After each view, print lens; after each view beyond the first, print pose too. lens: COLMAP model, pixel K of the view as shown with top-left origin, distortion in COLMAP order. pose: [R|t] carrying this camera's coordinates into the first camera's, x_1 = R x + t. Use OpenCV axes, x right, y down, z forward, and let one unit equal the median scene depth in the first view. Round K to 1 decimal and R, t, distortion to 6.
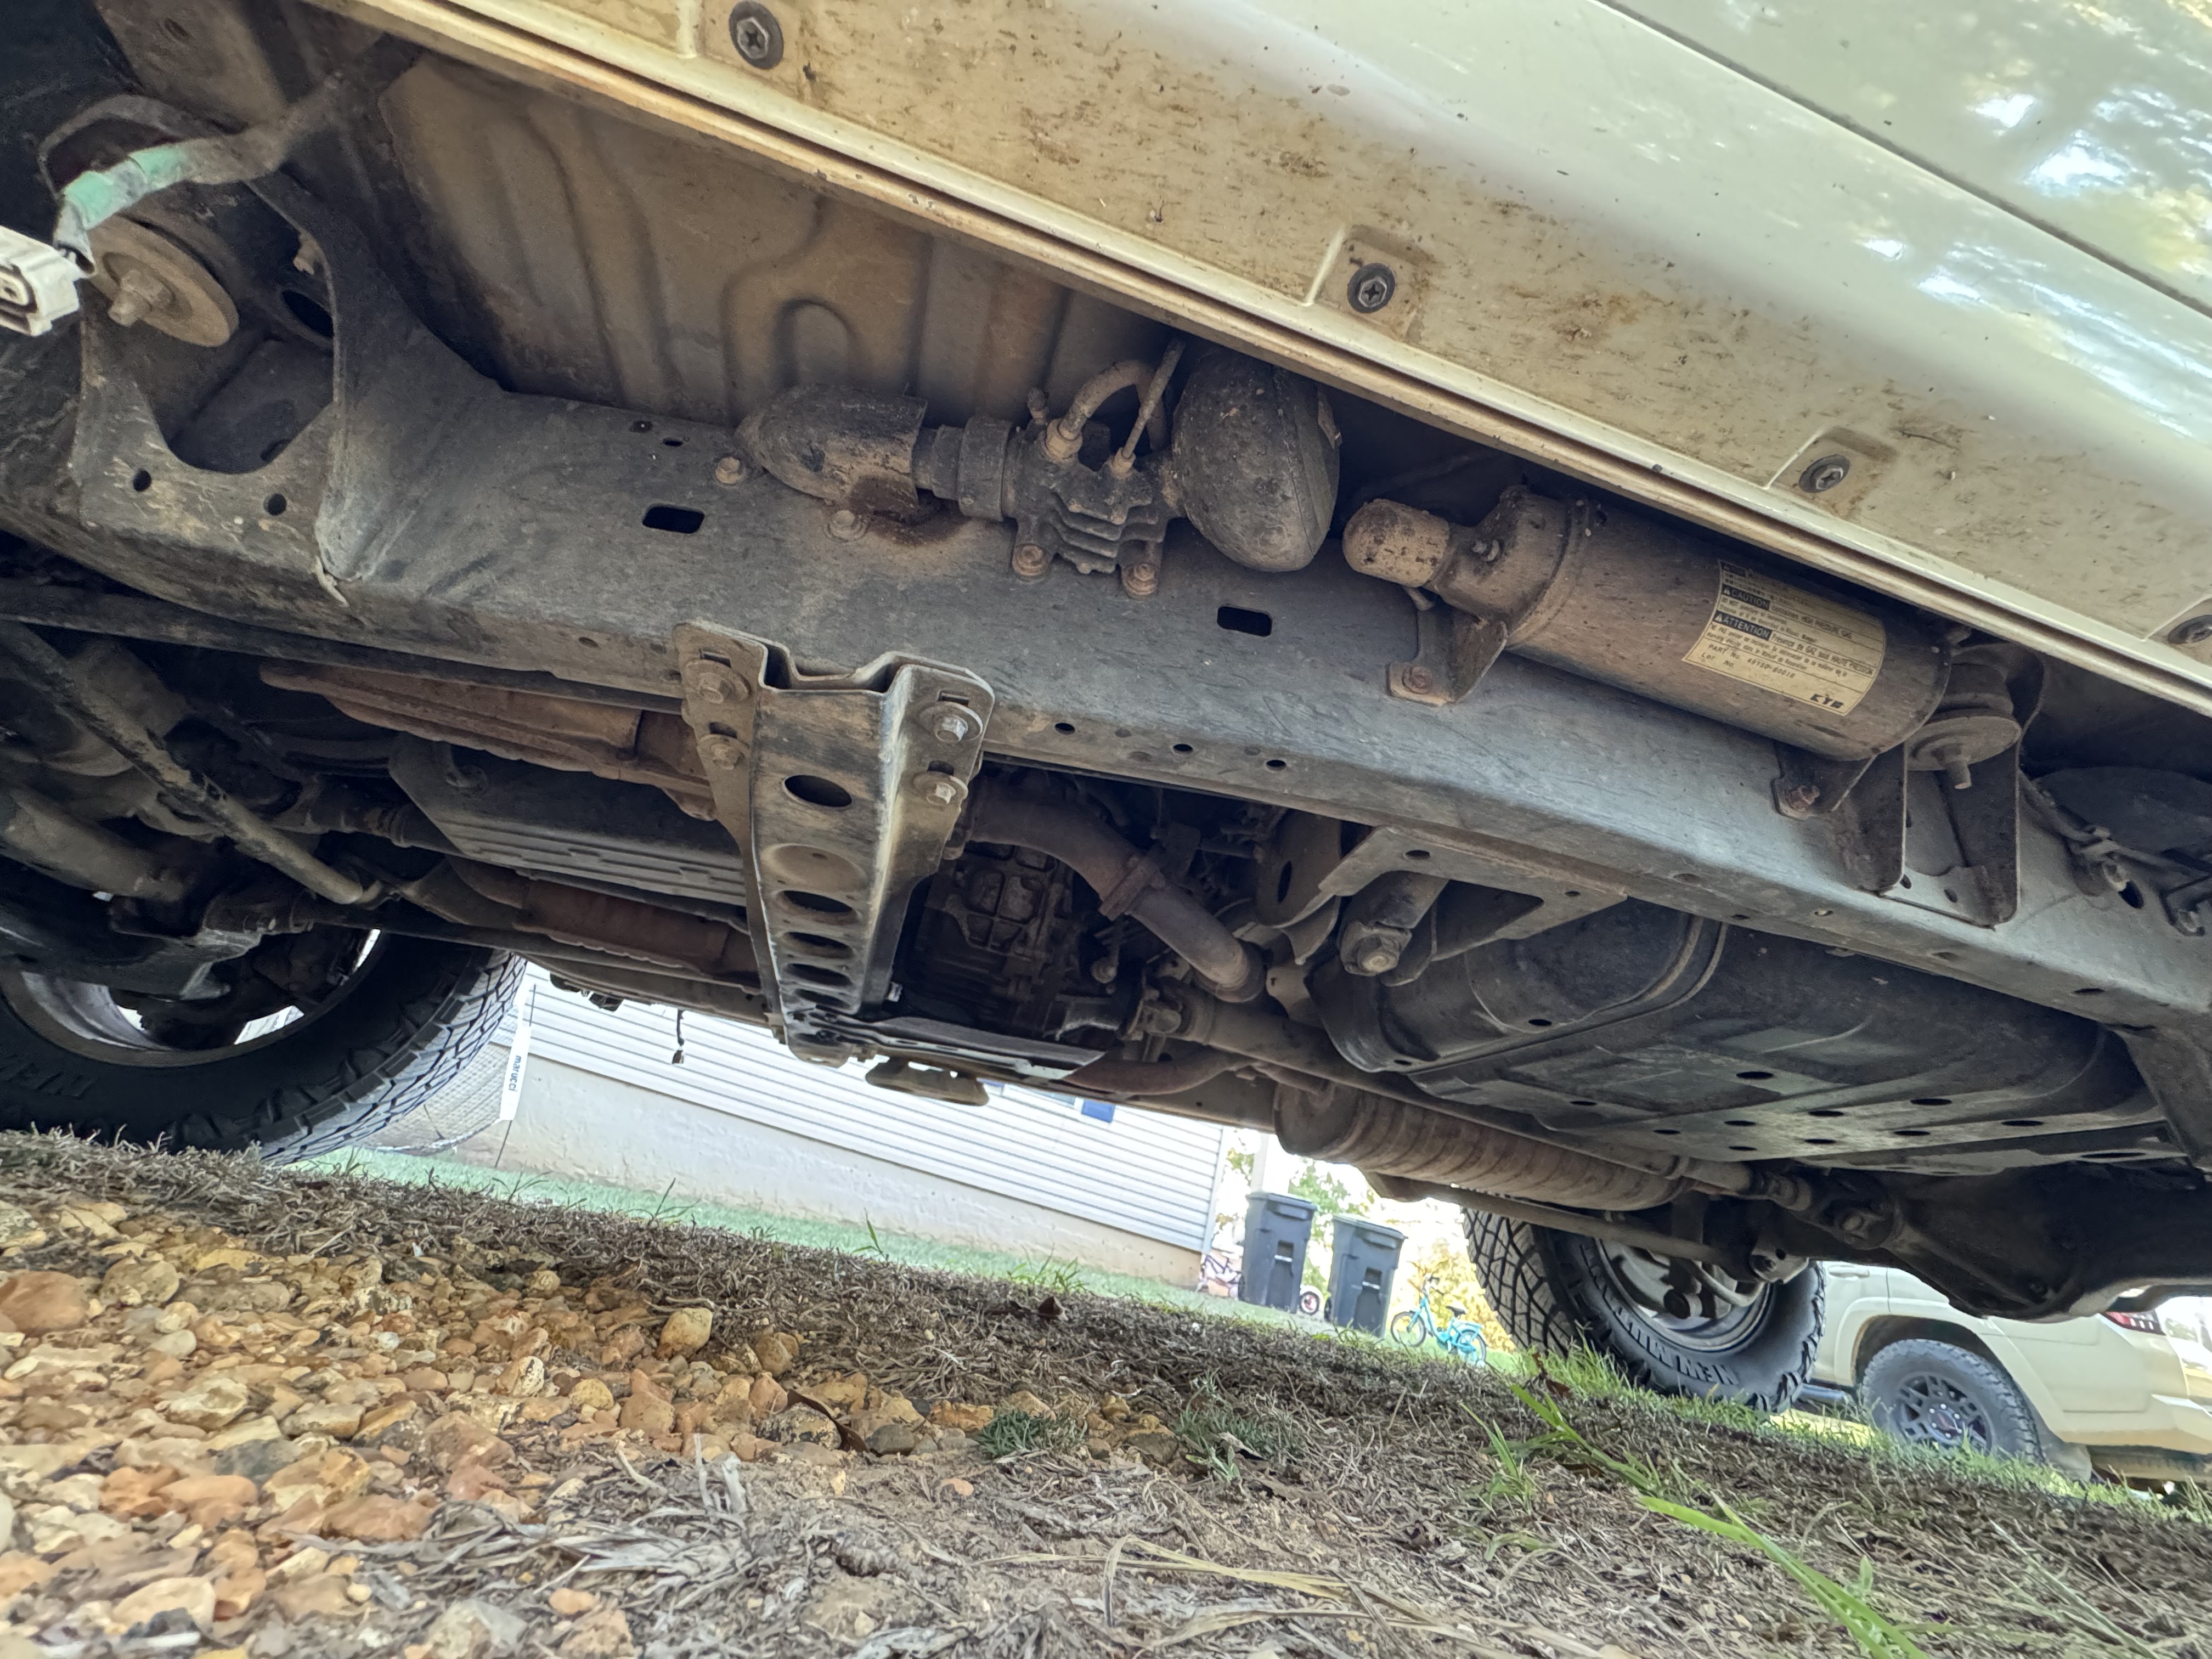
lens RADIAL K [[878.3, 0, 1106.0], [0, 878.3, 829.5], [0, 0, 1]] dist [0.000245, -0.000495]
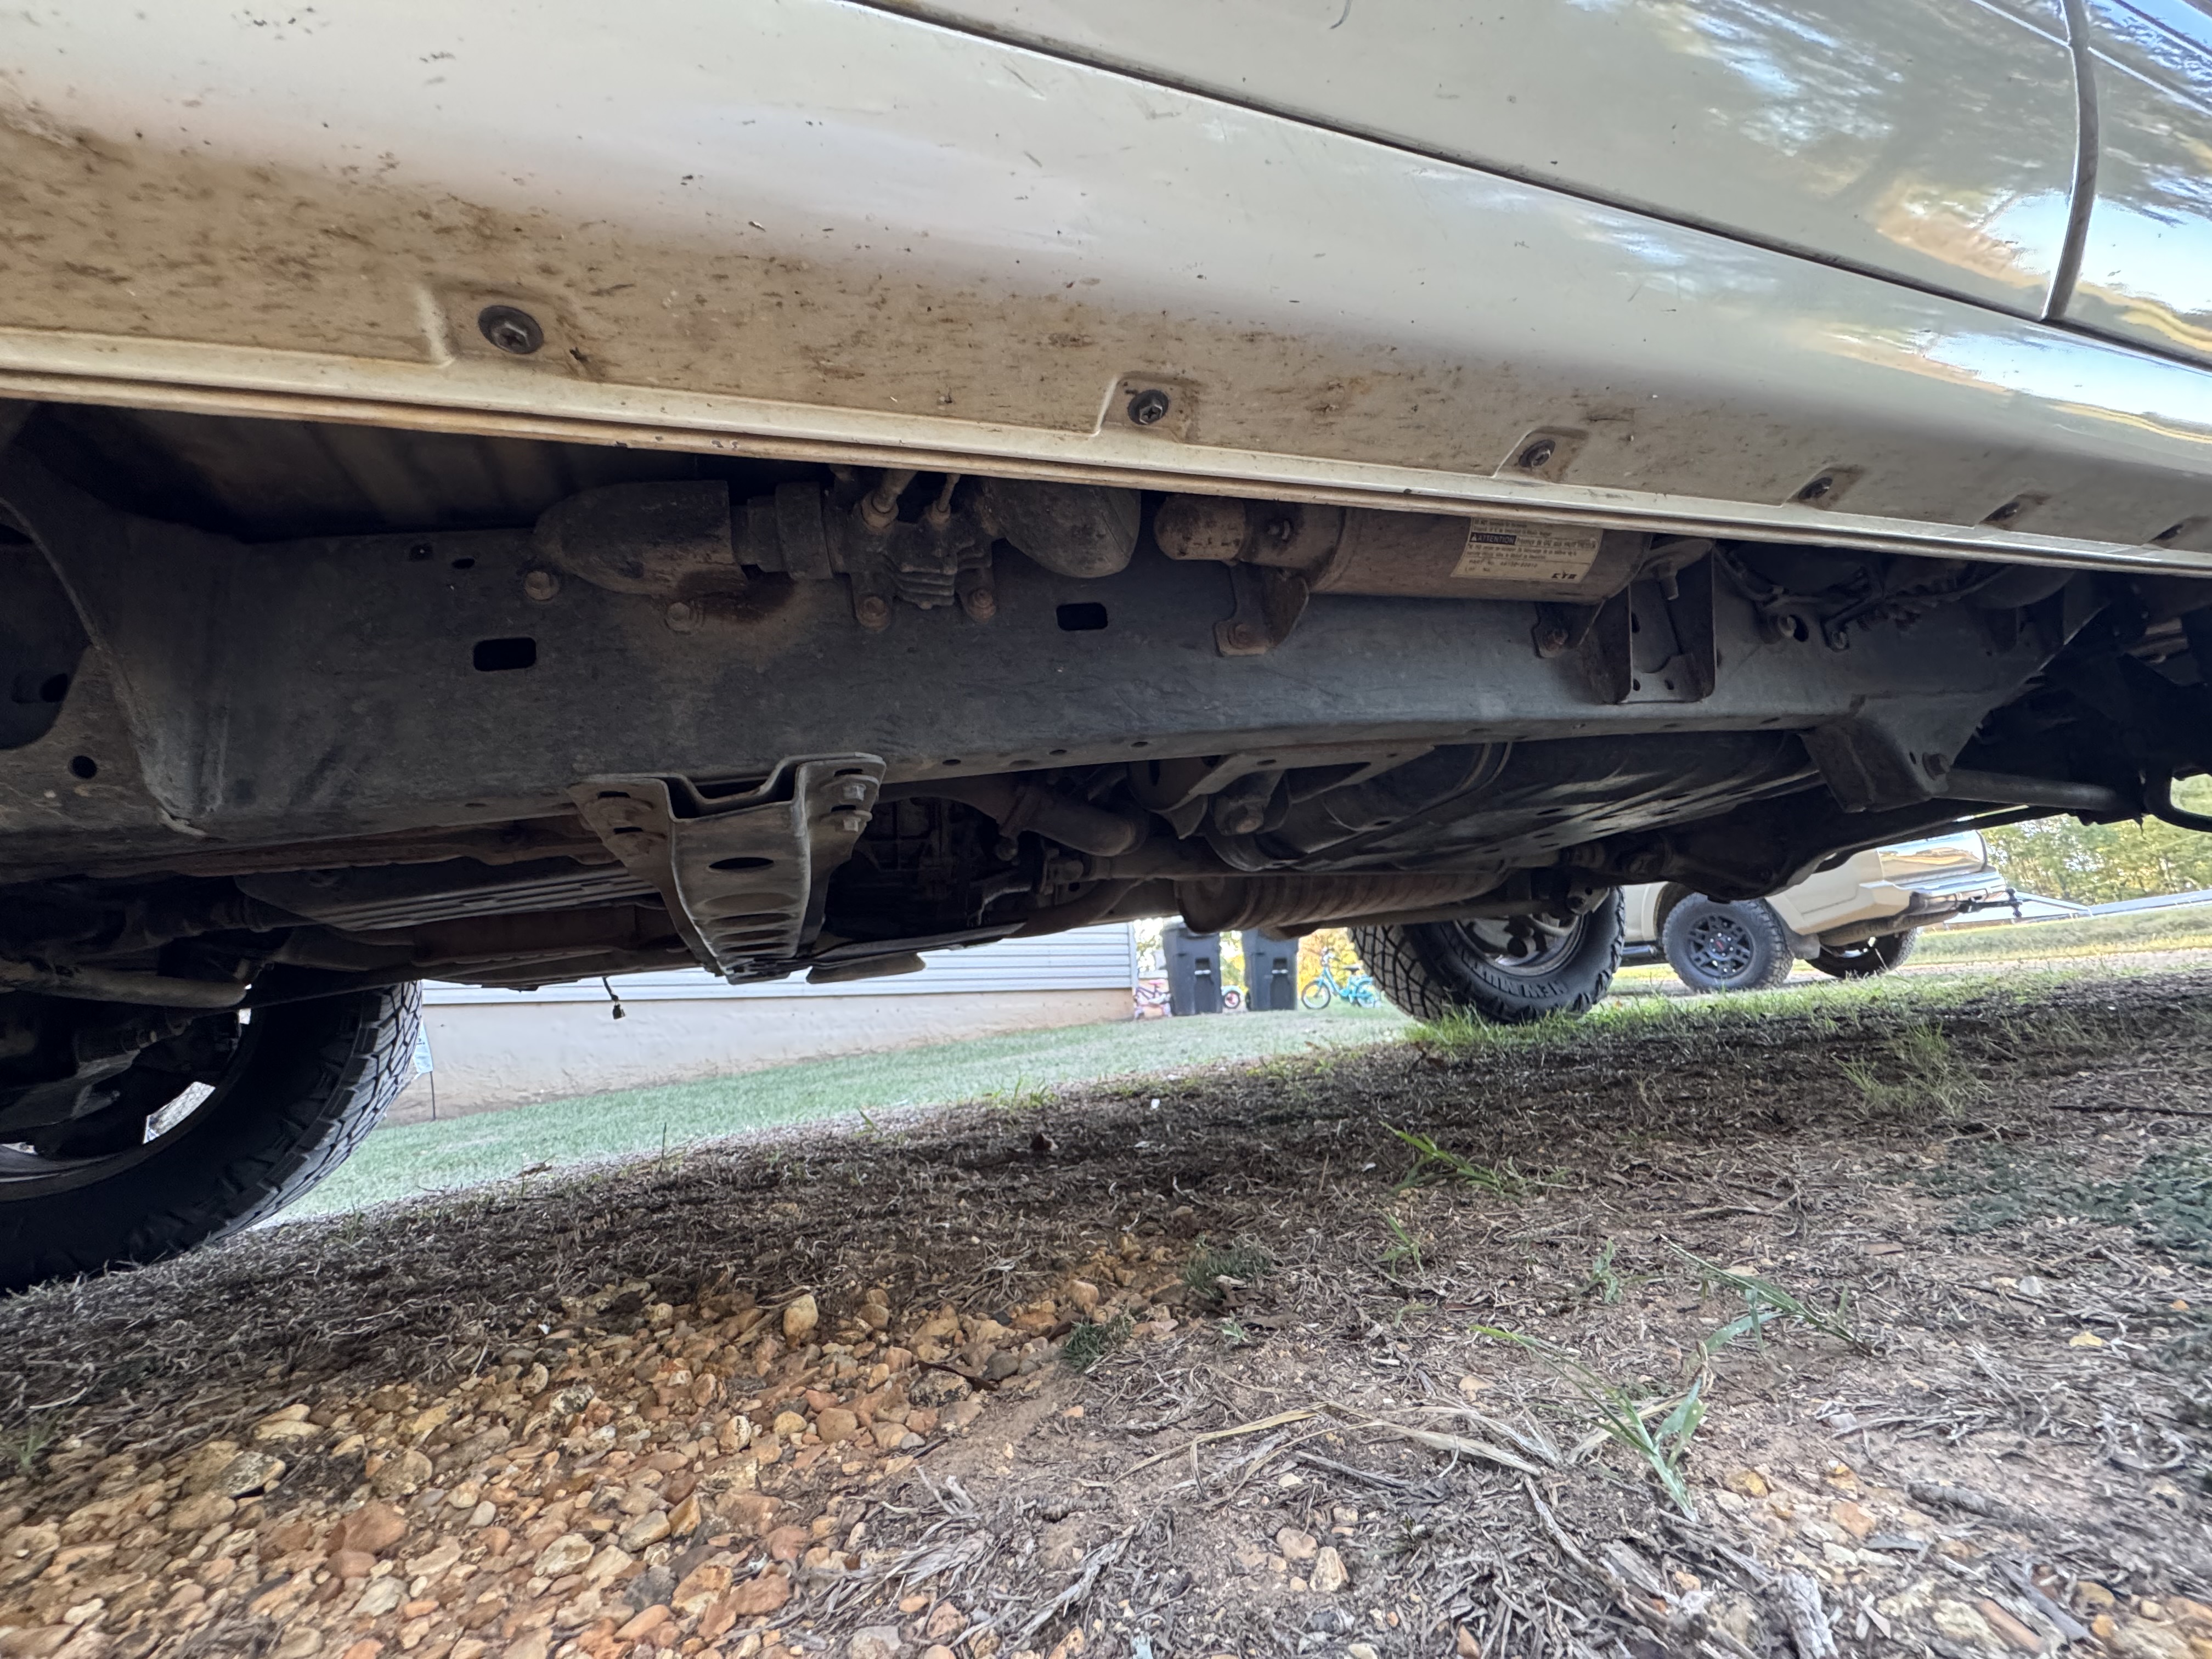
lens RADIAL K [[877.1, 0, 1106.0], [0, 877.1, 829.5], [0, 0, 1]] dist [-0.001234, 0.000240]
pose [[0.957435, -0.263442, 0.117973, -0.012649], [0.224154, 0.936073, 0.271151, -0.282985], [-0.181864, -0.233165, 0.955280, -0.111101]]
